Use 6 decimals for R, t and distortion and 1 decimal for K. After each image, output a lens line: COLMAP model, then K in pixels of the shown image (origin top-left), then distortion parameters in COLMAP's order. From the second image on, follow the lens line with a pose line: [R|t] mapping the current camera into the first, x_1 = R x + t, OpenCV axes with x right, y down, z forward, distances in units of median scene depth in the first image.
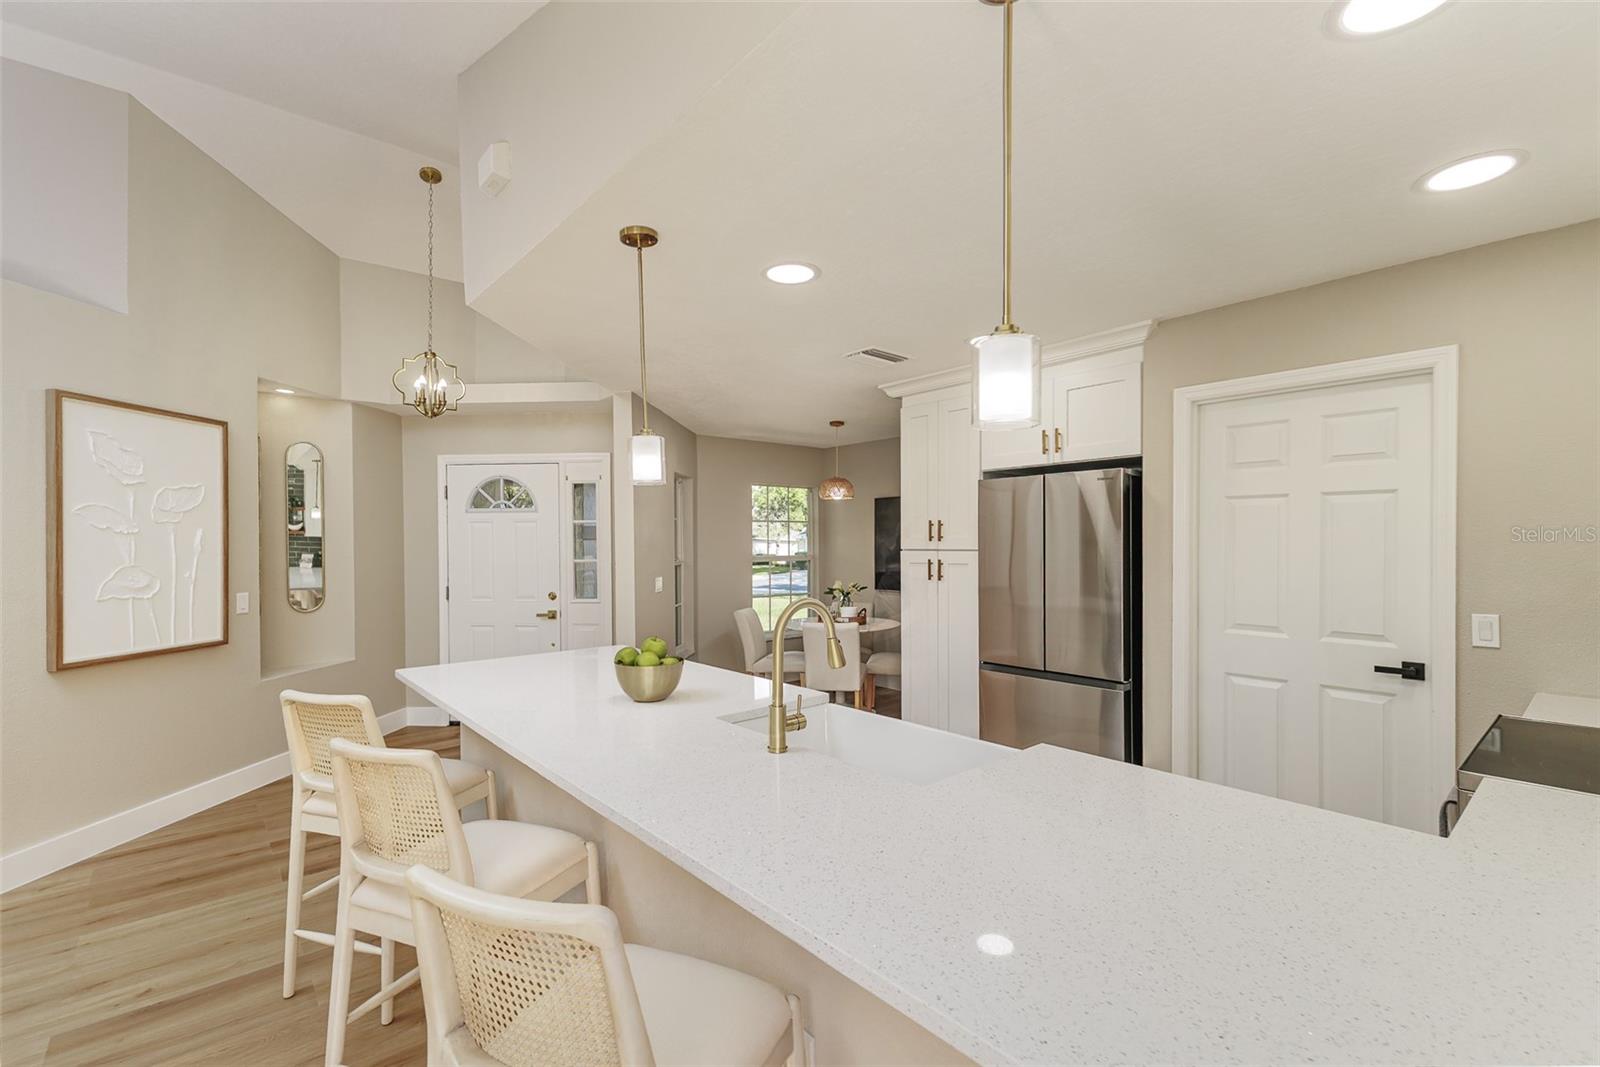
lens RADIAL K [[690.3, 0, 800.0], [0, 690.3, 533.5], [0, 0, 1]] dist [0.000770, -0.006927]
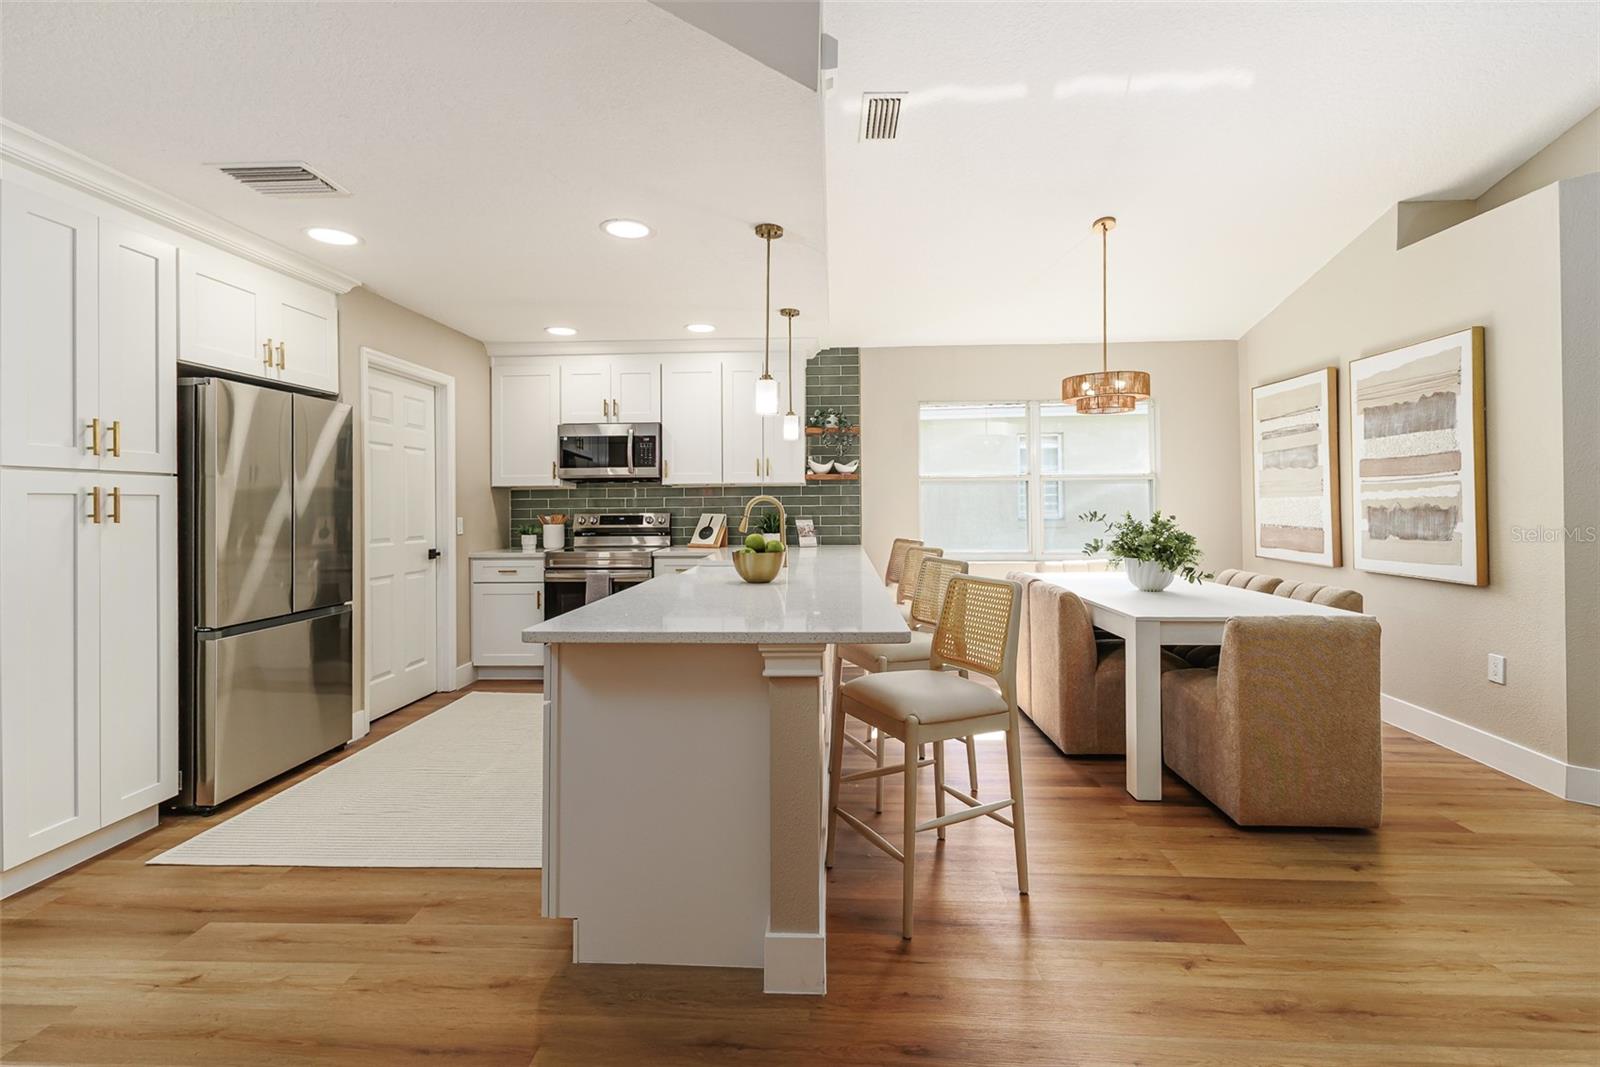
lens RADIAL K [[700.2, 0, 787.7], [0, 700.2, 502.2], [0, 0, 1]] dist [0.014292, -0.005997]
pose [[-0.689163, 0.013800, 0.724475, -0.500563], [0.003597, 0.999871, -0.015624, 0.048232], [-0.724597, -0.008162, -0.689124, 0.777525]]
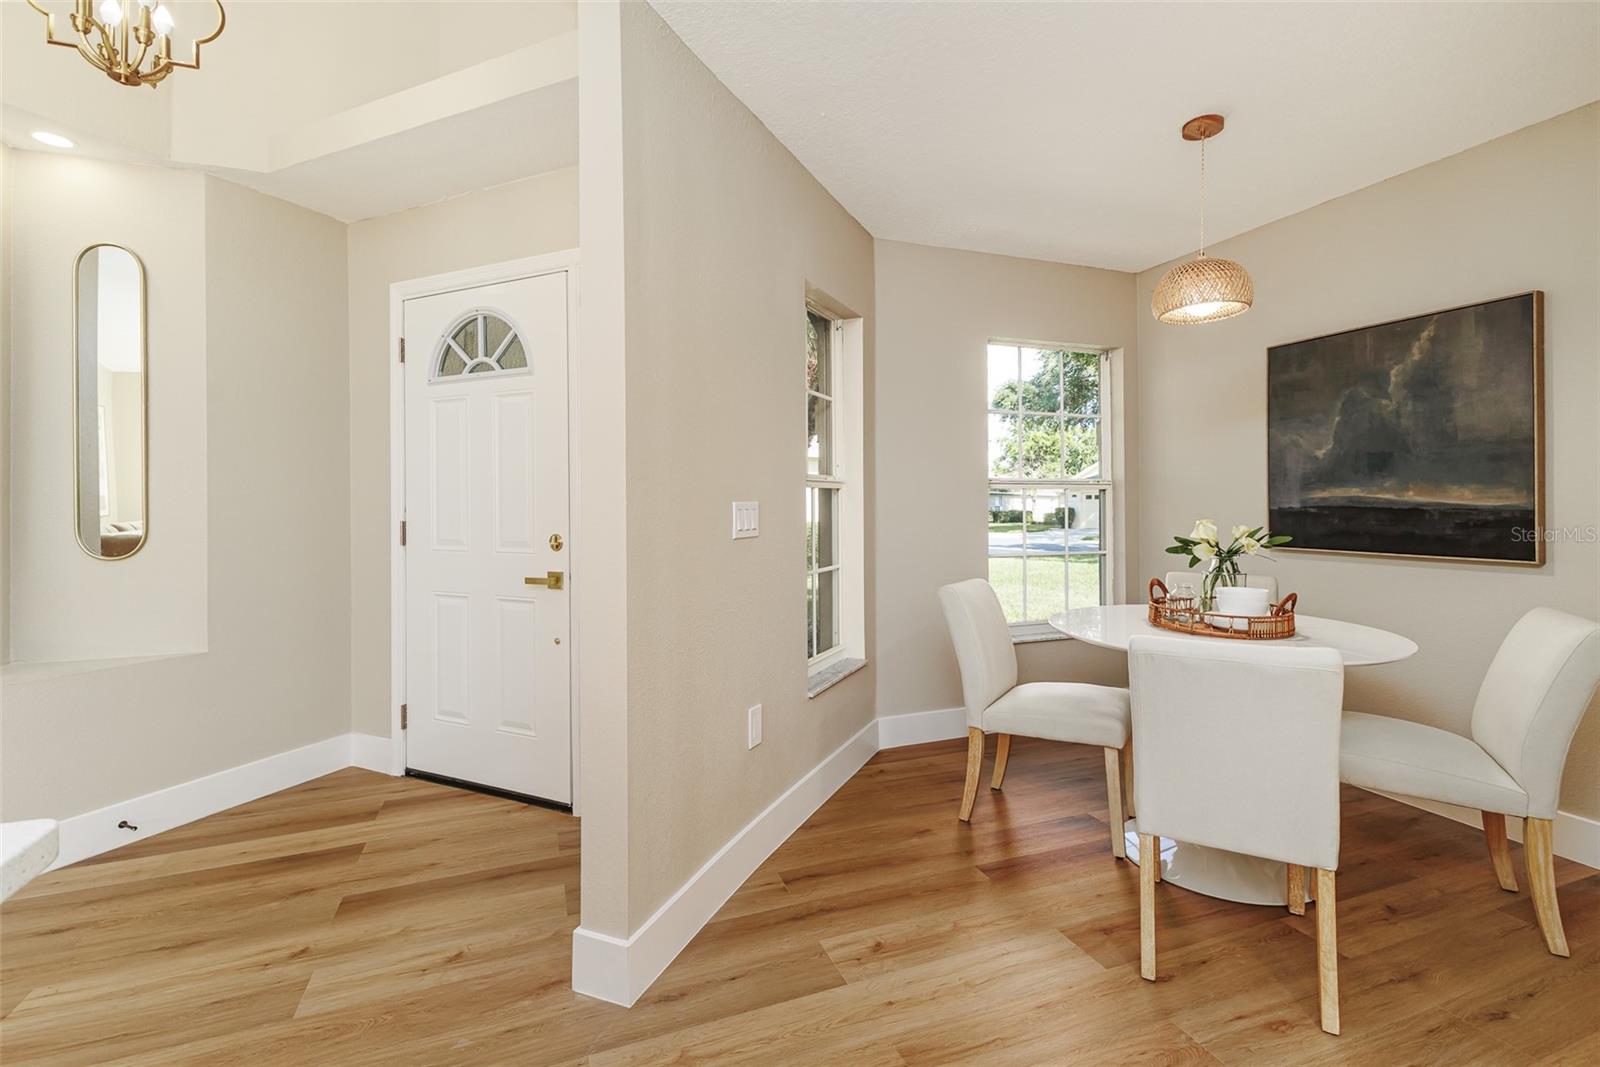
lens RADIAL K [[700.2, 0, 787.7], [0, 700.2, 502.2], [0, 0, 1]] dist [0.014292, -0.005997]
pose [[0.932513, -0.000919, -0.361135, -0.024497], [0.006045, 0.999896, 0.013066, 0.056192], [0.361086, -0.014367, 0.932422, 0.587787]]
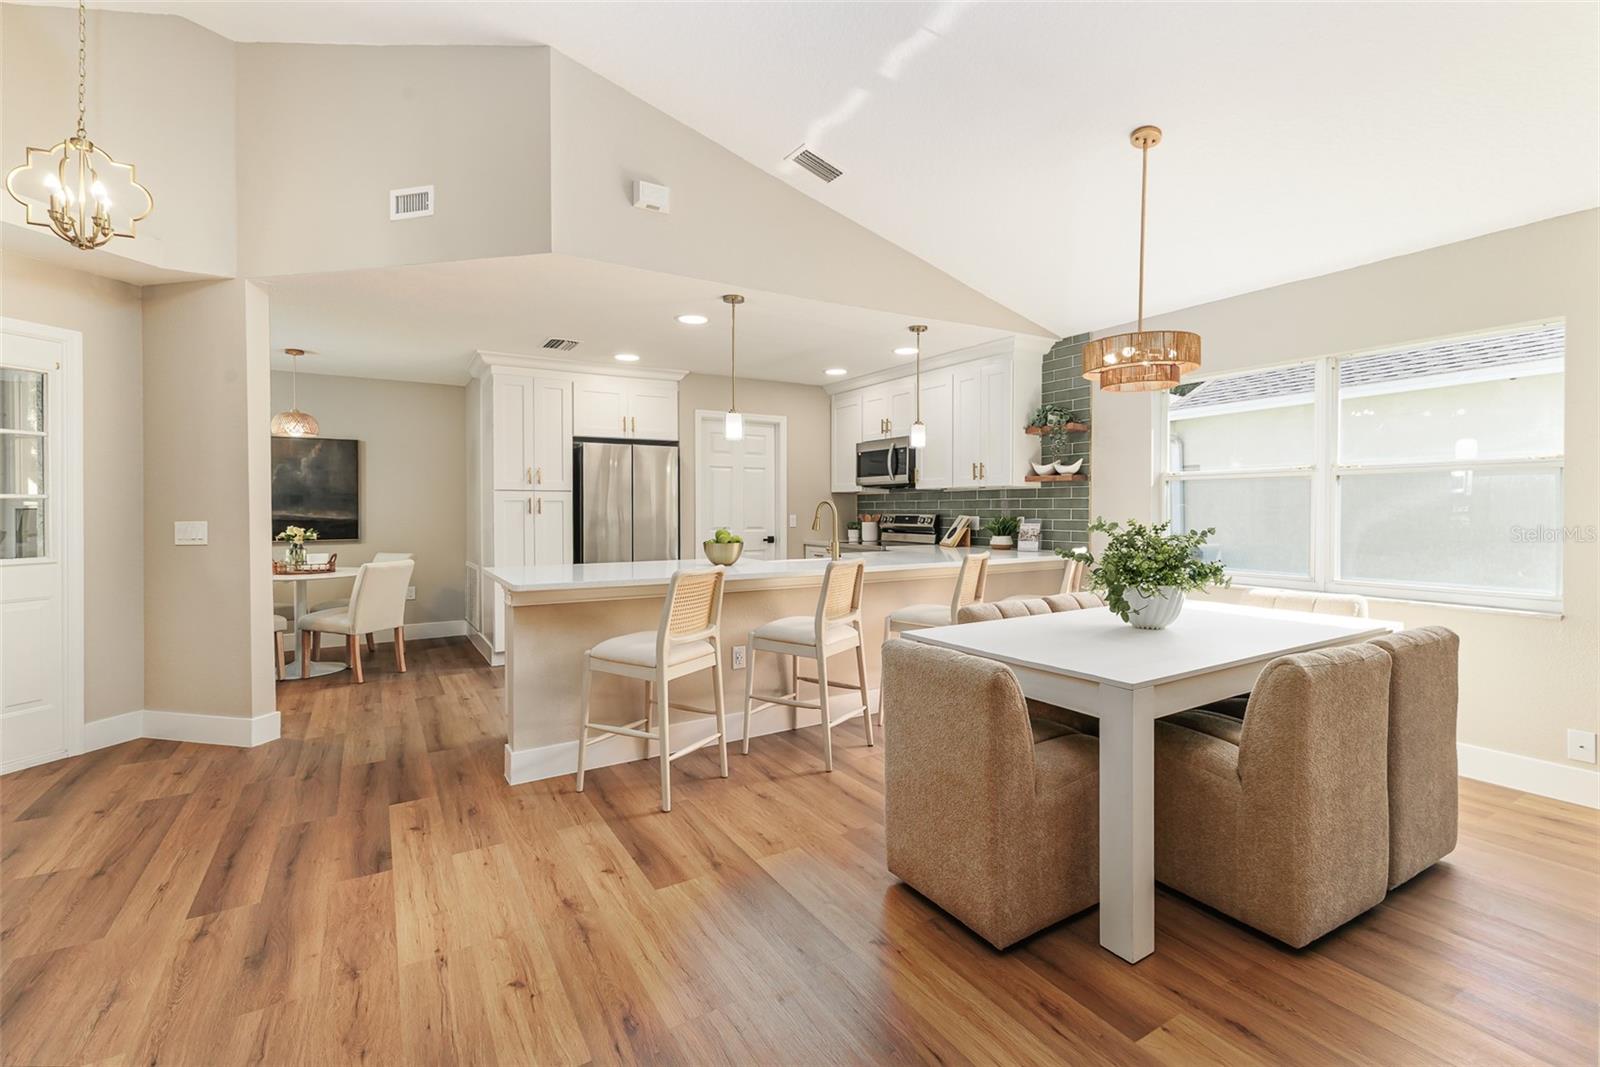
lens RADIAL K [[680.5, 0, 795.9], [0, 680.5, 510.8], [0, 0, 1]] dist [0.002876, 0.000156]
pose [[0.186601, 0.001340, 0.982435, -0.777359], [-0.011287, 0.999936, 0.000780, 0.043326], [-0.982371, -0.011235, 0.186604, 0.207524]]
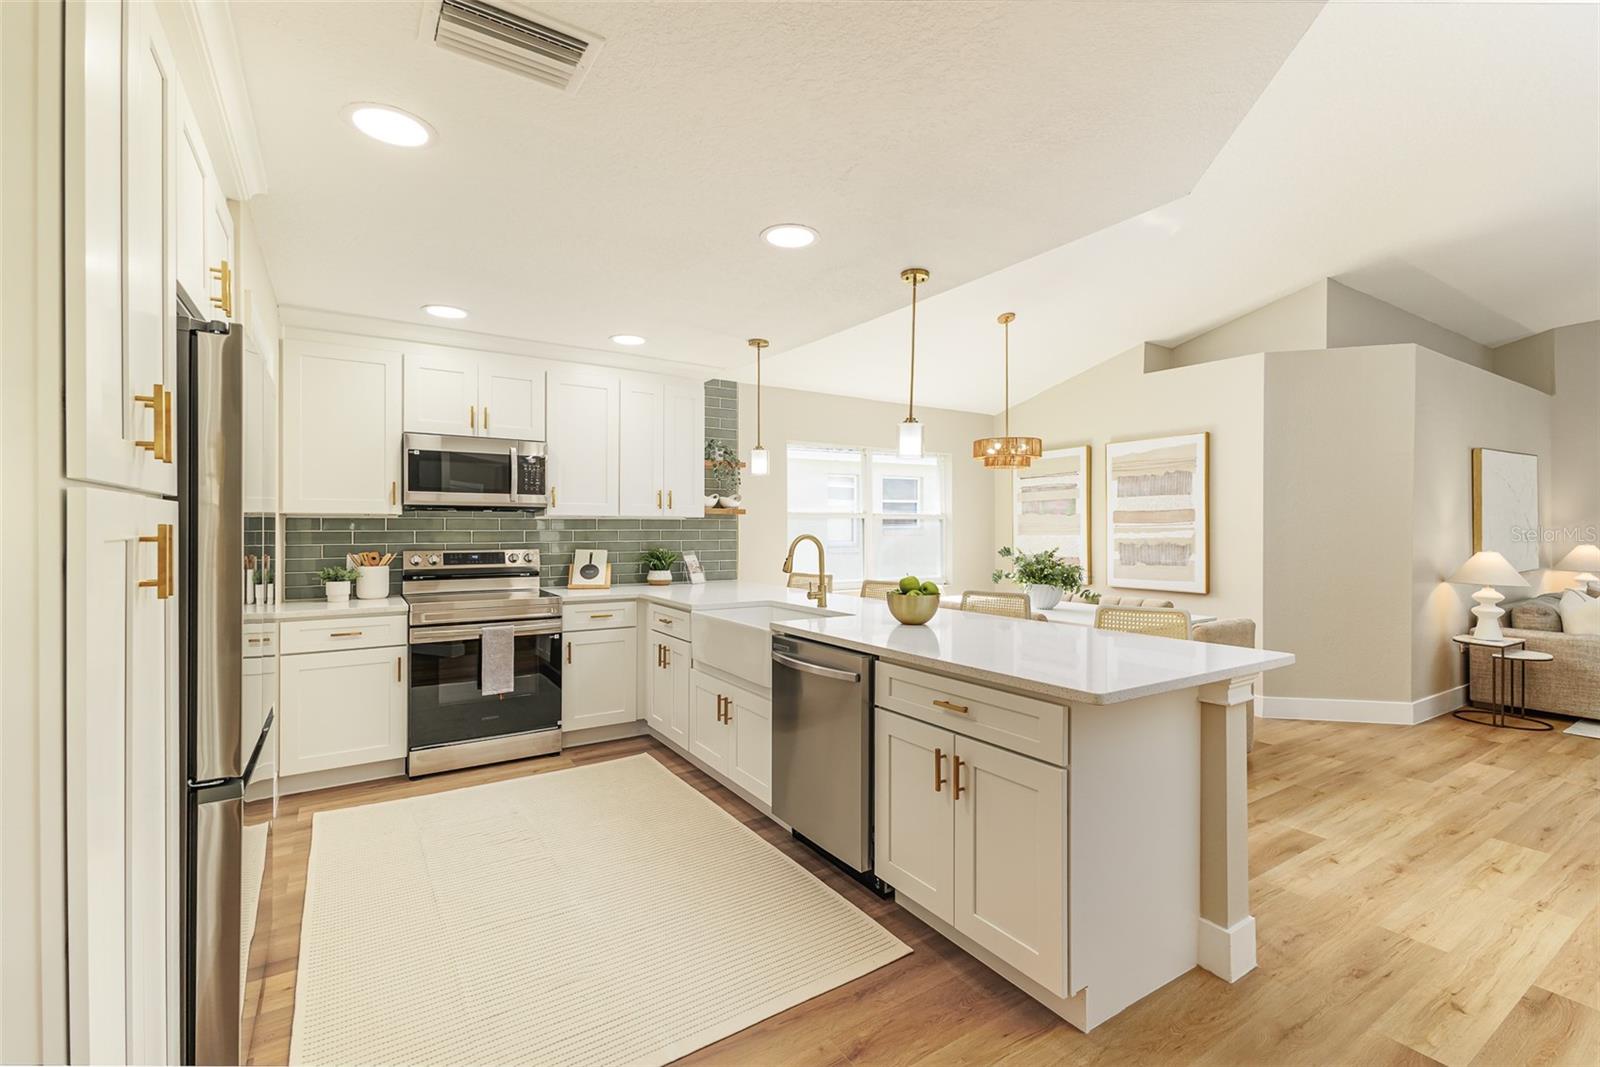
lens RADIAL K [[684.0, 0, 780.7], [0, 684.0, 532.0], [0, 0, 1]] dist [0.014898, -0.006730]
pose [[-0.981044, 0.004782, 0.193727, -0.089591], [0.003165, 0.999958, -0.008654, 0.034420], [-0.193760, -0.007877, -0.981017, 0.965161]]
